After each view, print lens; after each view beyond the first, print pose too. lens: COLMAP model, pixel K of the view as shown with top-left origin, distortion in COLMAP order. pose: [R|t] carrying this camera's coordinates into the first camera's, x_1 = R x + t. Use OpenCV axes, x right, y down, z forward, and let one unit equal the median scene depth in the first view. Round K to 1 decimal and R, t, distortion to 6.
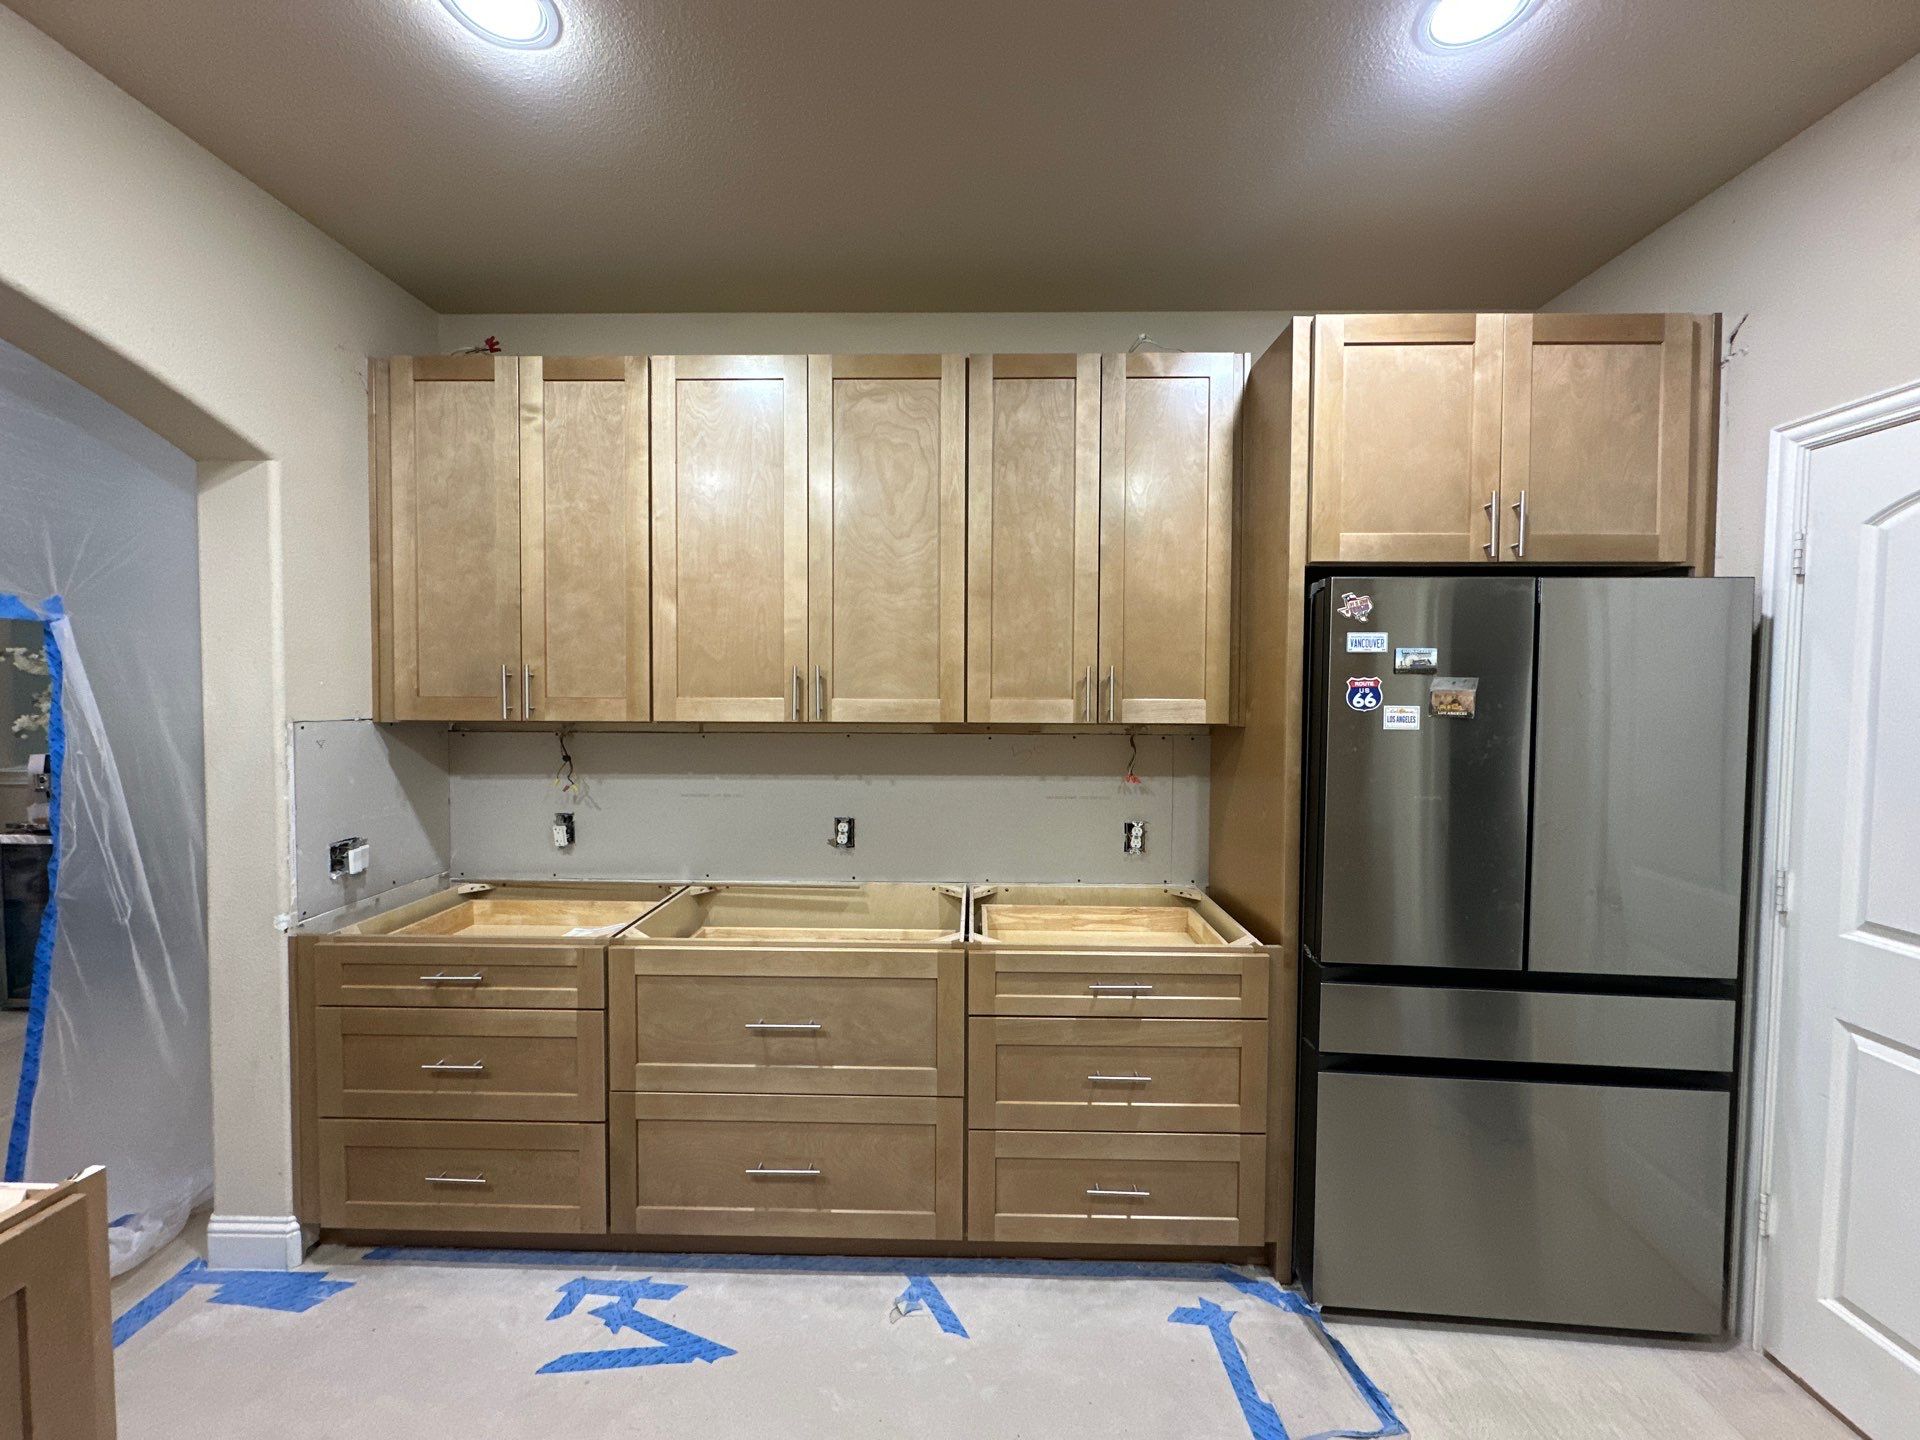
lens RADIAL K [[762.7, 0, 961.1], [0, 762.7, 718.2], [0, 0, 1]] dist [-0.003749, 0.000390]
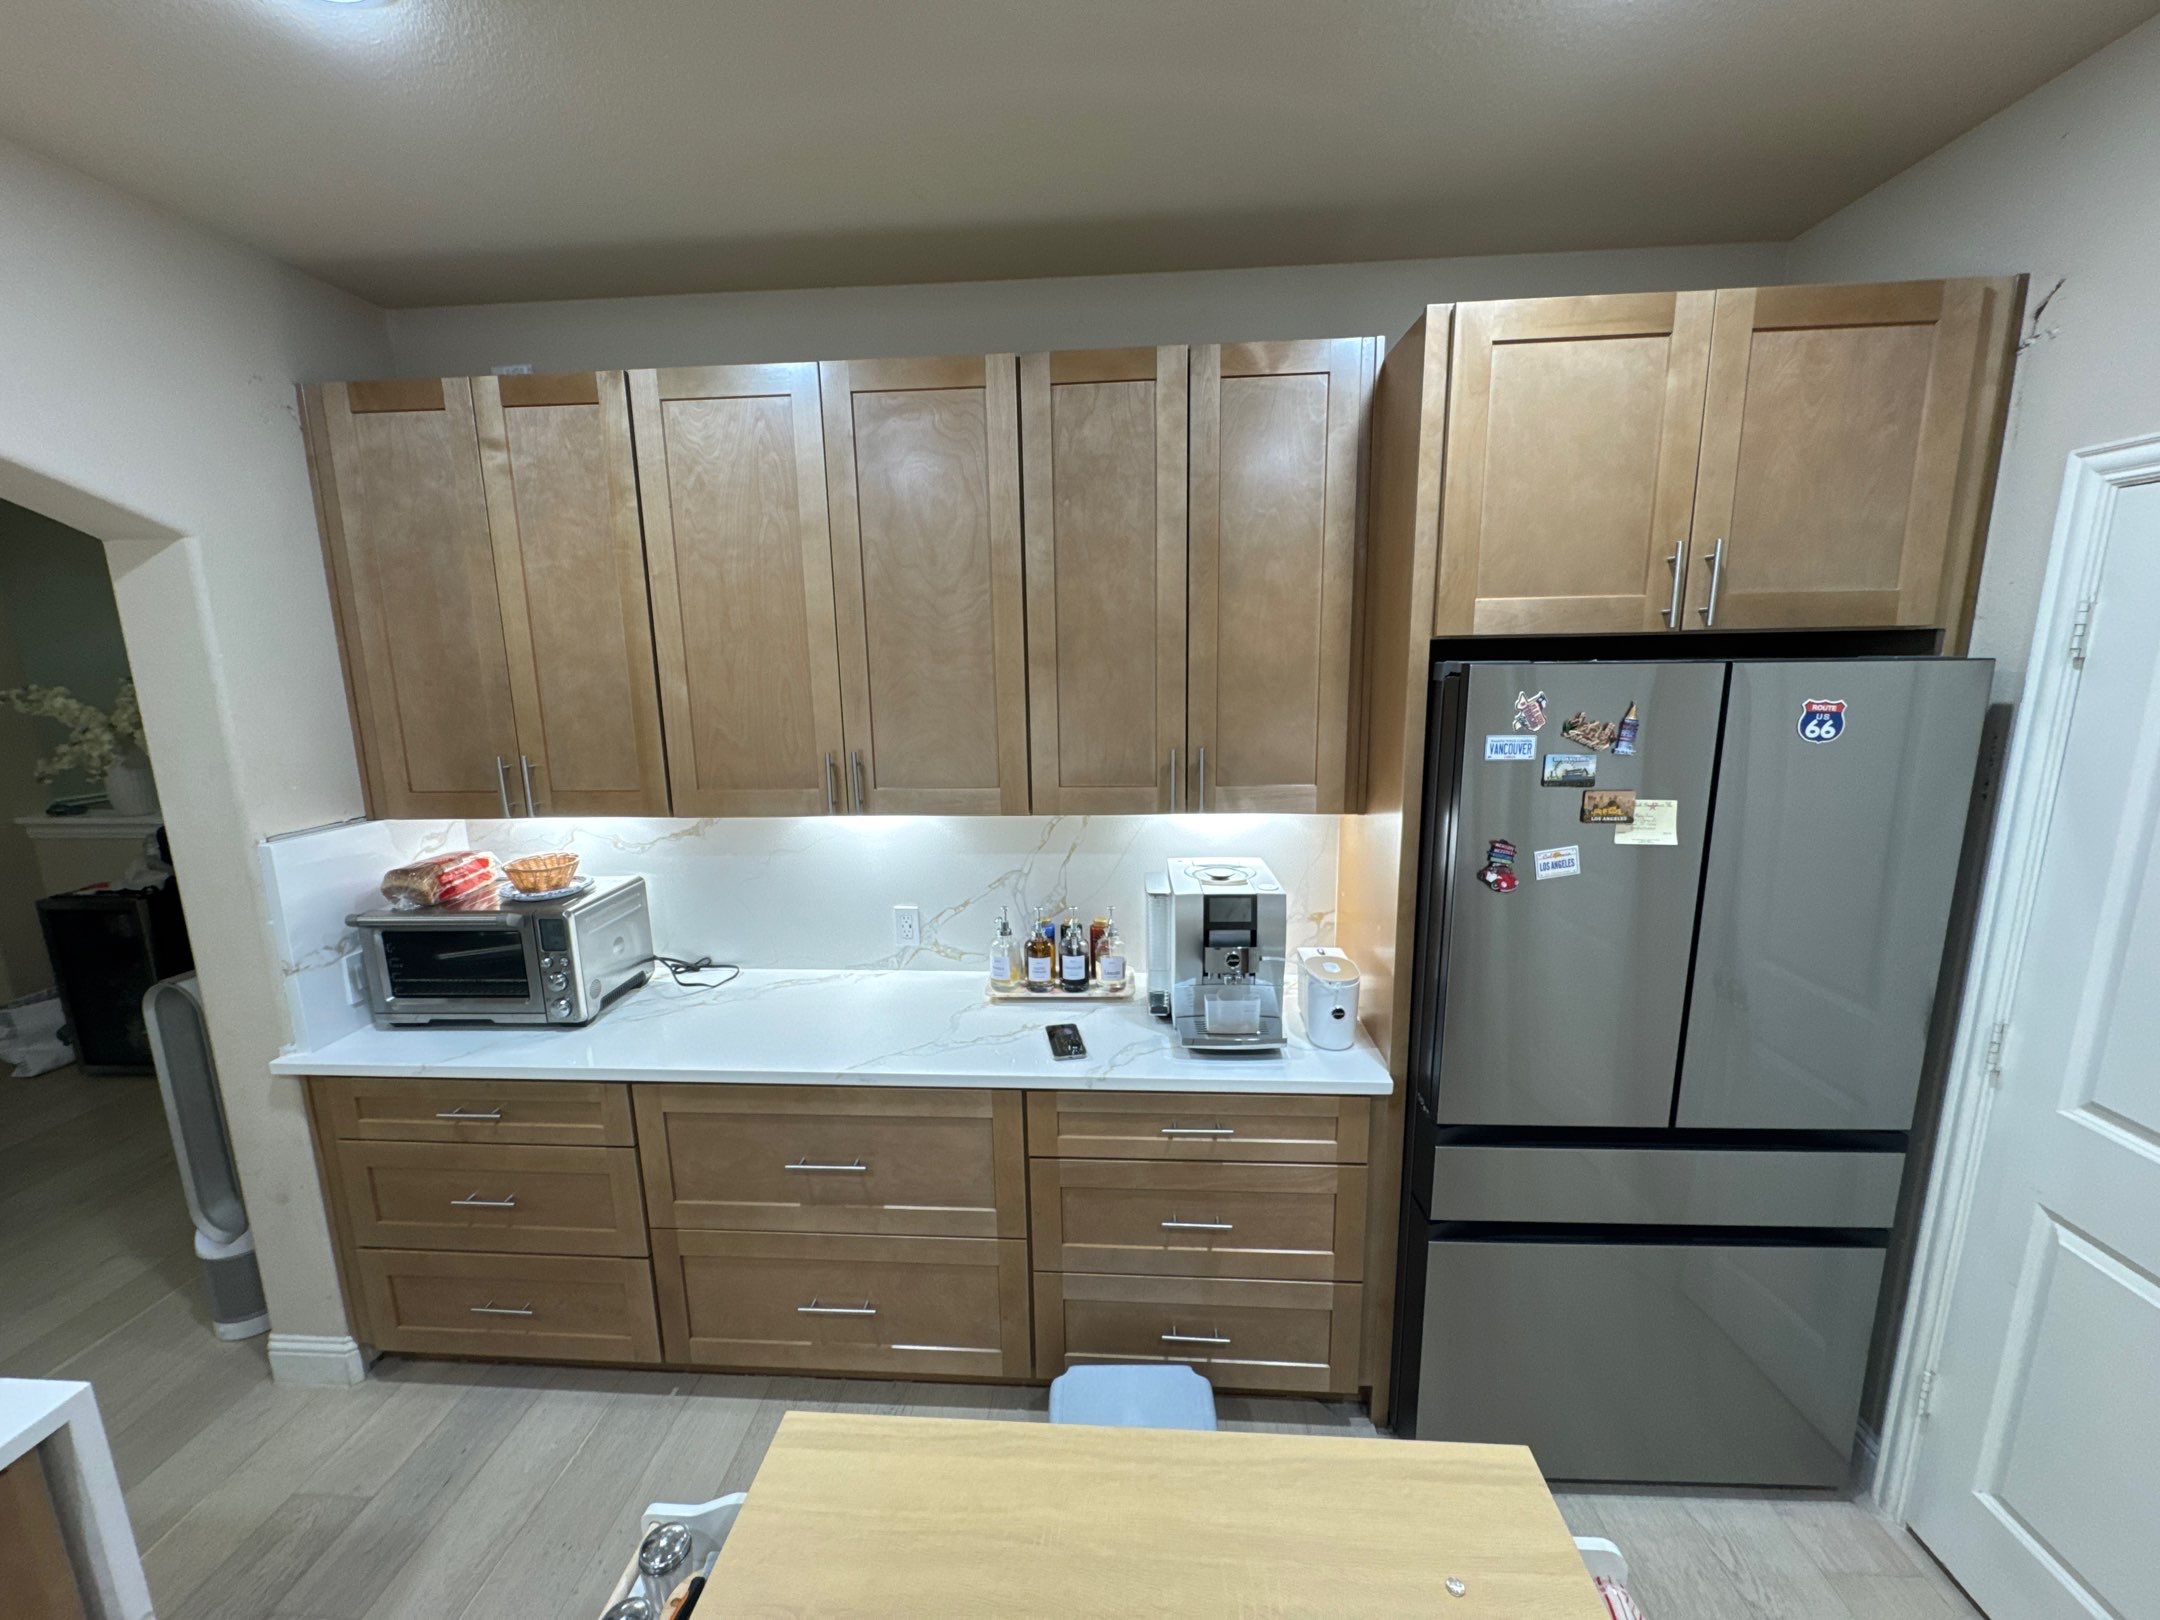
lens RADIAL K [[859.6, 0, 1082.9], [0, 859.6, 803.7], [0, 0, 1]] dist [-0.000649, 0.000008]
pose [[0.998470, -0.013978, -0.053497, 0.132002], [0.021938, 0.988253, 0.151243, -0.171194], [0.050754, -0.152186, 0.987048, 0.066818]]
